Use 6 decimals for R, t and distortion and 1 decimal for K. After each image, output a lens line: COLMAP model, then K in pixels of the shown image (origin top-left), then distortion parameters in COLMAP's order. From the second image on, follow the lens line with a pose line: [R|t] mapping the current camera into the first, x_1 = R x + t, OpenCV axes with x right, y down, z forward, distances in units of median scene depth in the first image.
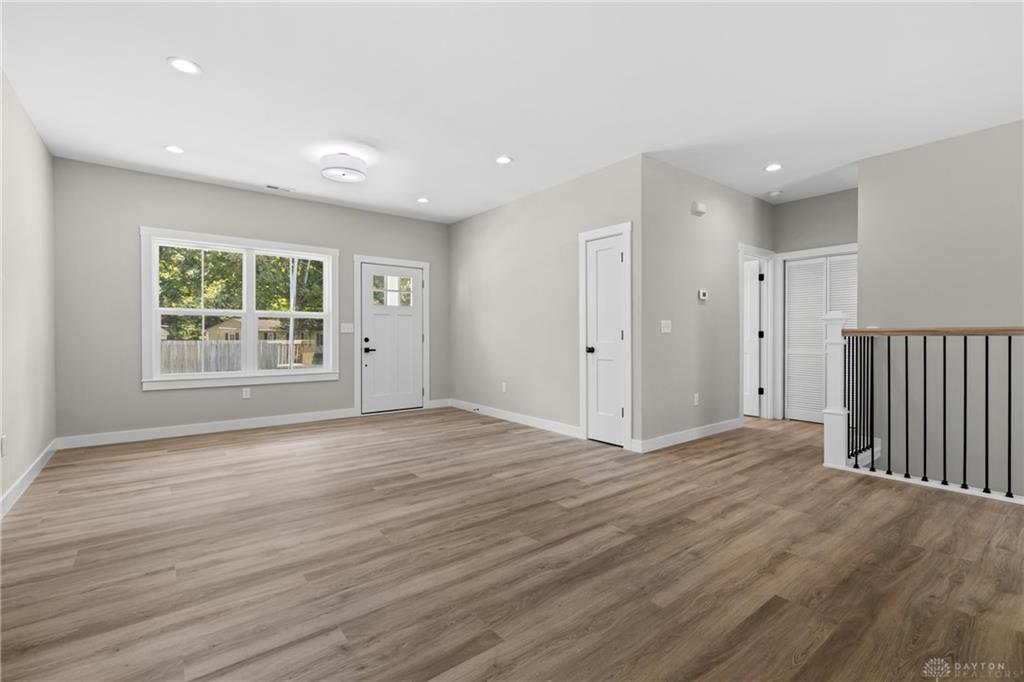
lens RADIAL K [[459.0, 0, 504.6], [0, 459.0, 335.9], [0, 0, 1]] dist [0.006607, -0.000758]
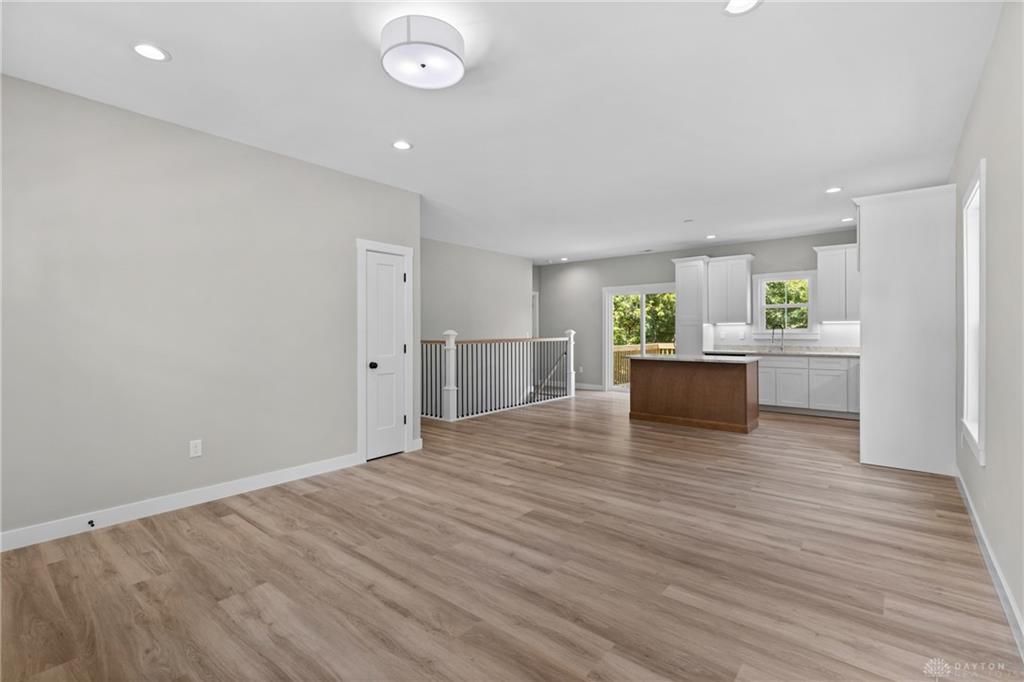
lens RADIAL K [[461.5, 0, 506.5], [0, 461.5, 329.9], [0, 0, 1]] dist [0.001561, -0.000130]
pose [[-0.211817, 0.004552, 0.977299, -0.994478], [0.006678, 0.999973, -0.003211, -0.047156], [-0.977287, 0.005846, -0.211842, 1.146214]]
